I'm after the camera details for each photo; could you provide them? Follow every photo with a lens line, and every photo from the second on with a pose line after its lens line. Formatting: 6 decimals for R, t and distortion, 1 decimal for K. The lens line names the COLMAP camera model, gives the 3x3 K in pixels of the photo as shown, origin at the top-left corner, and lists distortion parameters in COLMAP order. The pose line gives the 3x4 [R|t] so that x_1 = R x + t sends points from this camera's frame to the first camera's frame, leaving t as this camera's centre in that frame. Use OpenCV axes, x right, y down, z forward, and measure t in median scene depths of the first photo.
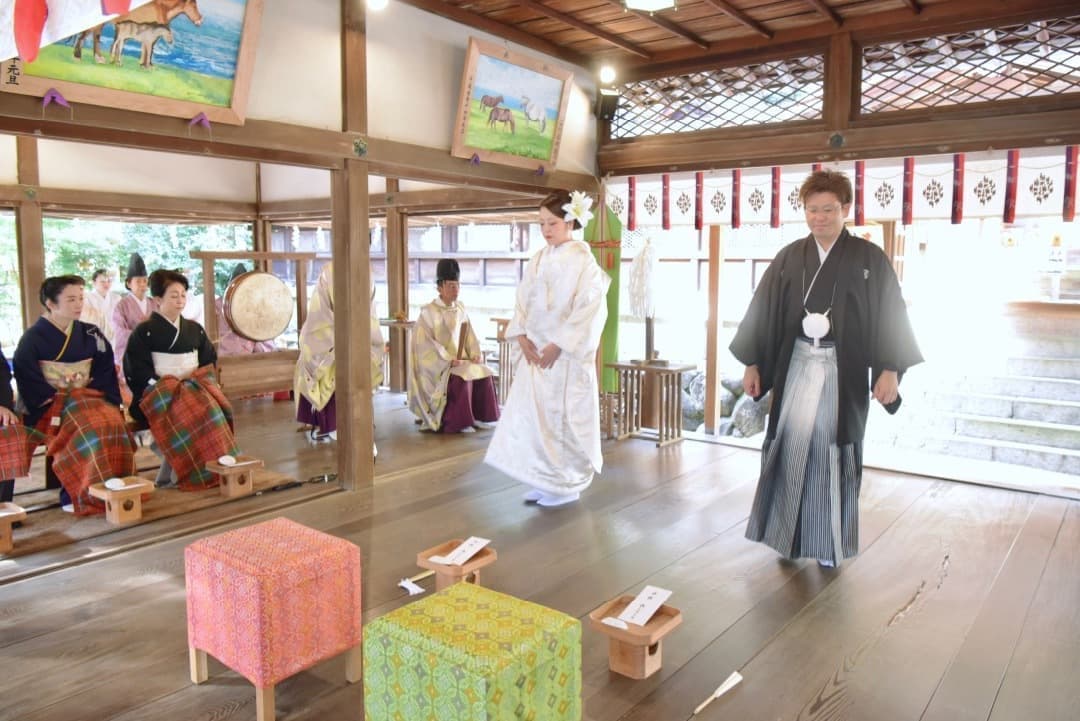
lens RADIAL K [[777.7, 0, 562.6], [0, 777.7, 344.7], [0, 0, 1]] dist [-0.016568, -0.001664]
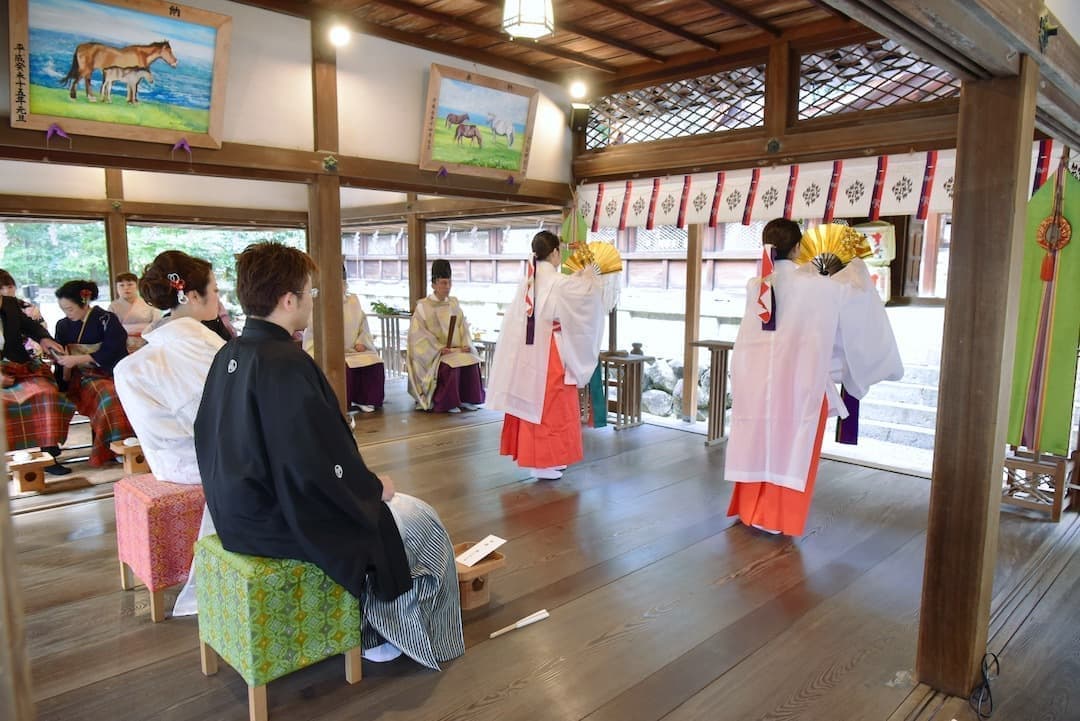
lens RADIAL K [[726.8, 0, 537.5], [0, 726.8, 366.9], [0, 0, 1]] dist [-0.007916, -0.002829]
pose [[0.988856, 0.018847, -0.147680, 0.185974], [-0.013610, 0.999245, 0.036392, 0.006705], [0.148254, -0.033977, 0.988365, -0.040310]]
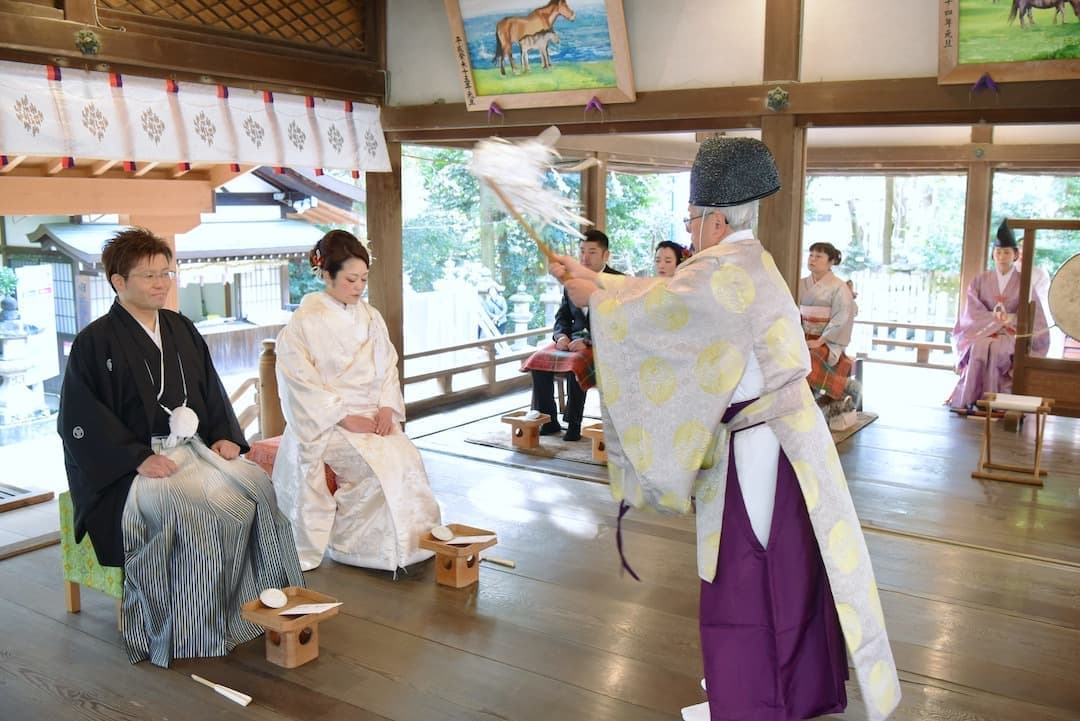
lens RADIAL K [[998.2, 0, 540.0], [0, 998.2, 360.5], [0, 0, 1]] dist [-0.025525, -0.002511]
pose [[0.073885, 0.149938, -0.985931, 0.681179], [-0.113082, 0.983516, 0.141096, -0.090372], [0.990835, 0.101066, 0.089622, 0.599306]]
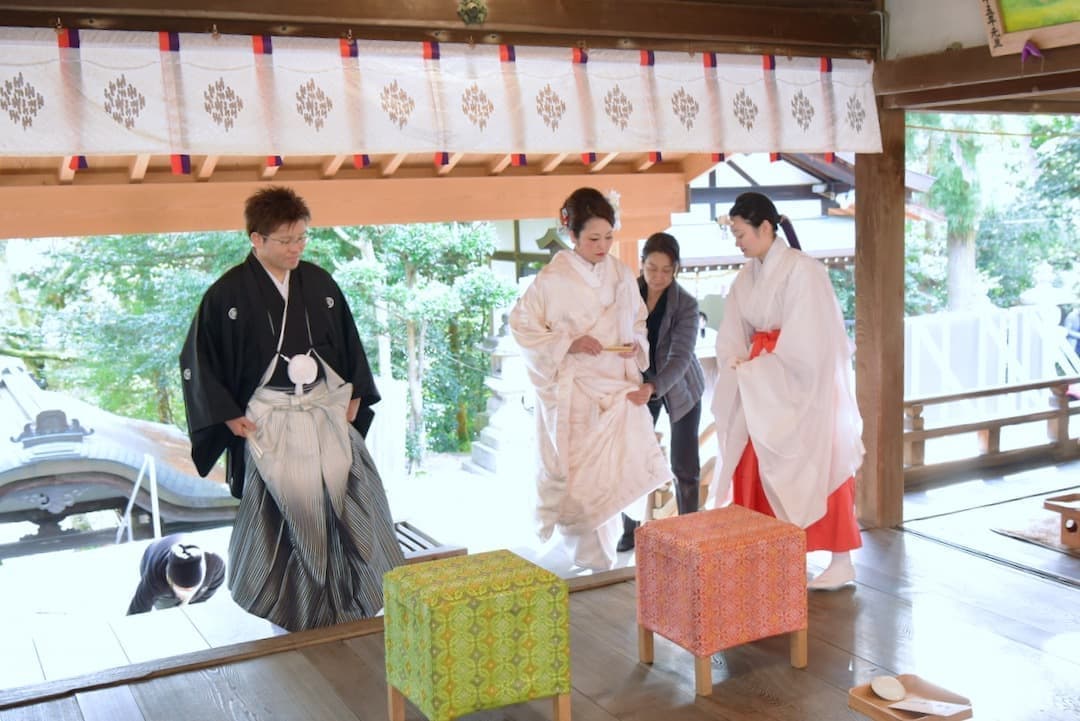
lens RADIAL K [[1191.5, 0, 569.3], [0, 1191.5, 354.6], [0, 0, 1]] dist [-0.013679, -0.017263]
pose [[-0.402294, 0.122000, -0.907345, 0.527874], [-0.070729, 0.983977, 0.163664, -0.099018], [0.912774, 0.130016, -0.387220, 0.675321]]
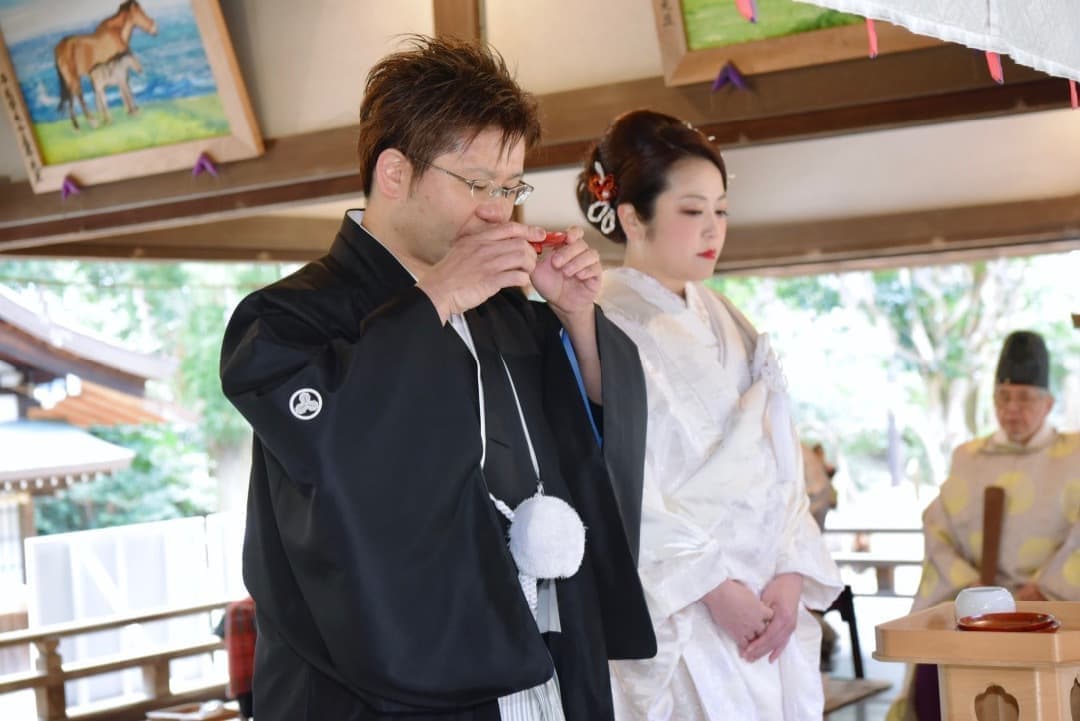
lens RADIAL K [[1920.0, 0, 540.0], [0, 1920.0, 360.5], [0, 0, 1]] dist [-0.031596, 0.011113]
pose [[0.018085, -0.016551, -0.999699, 0.816193], [-0.045954, 0.998793, -0.017367, -0.080027], [0.998780, 0.046255, 0.017303, 0.902348]]
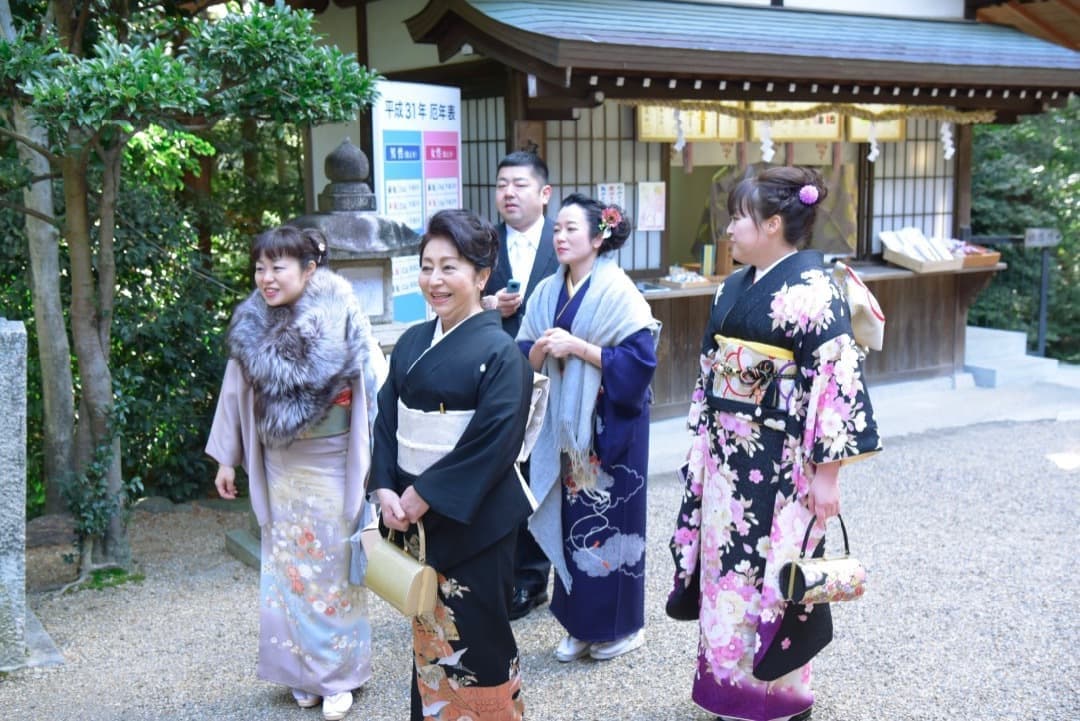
lens RADIAL K [[1312.8, 0, 540.0], [0, 1312.8, 360.5], [0, 0, 1]] dist [-0.000333, -0.002293]
pose [[-0.307665, 0.137688, -0.941480, -0.877640], [-0.089037, 0.980967, 0.172559, 0.234624], [0.947320, 0.136917, -0.289550, -0.012559]]
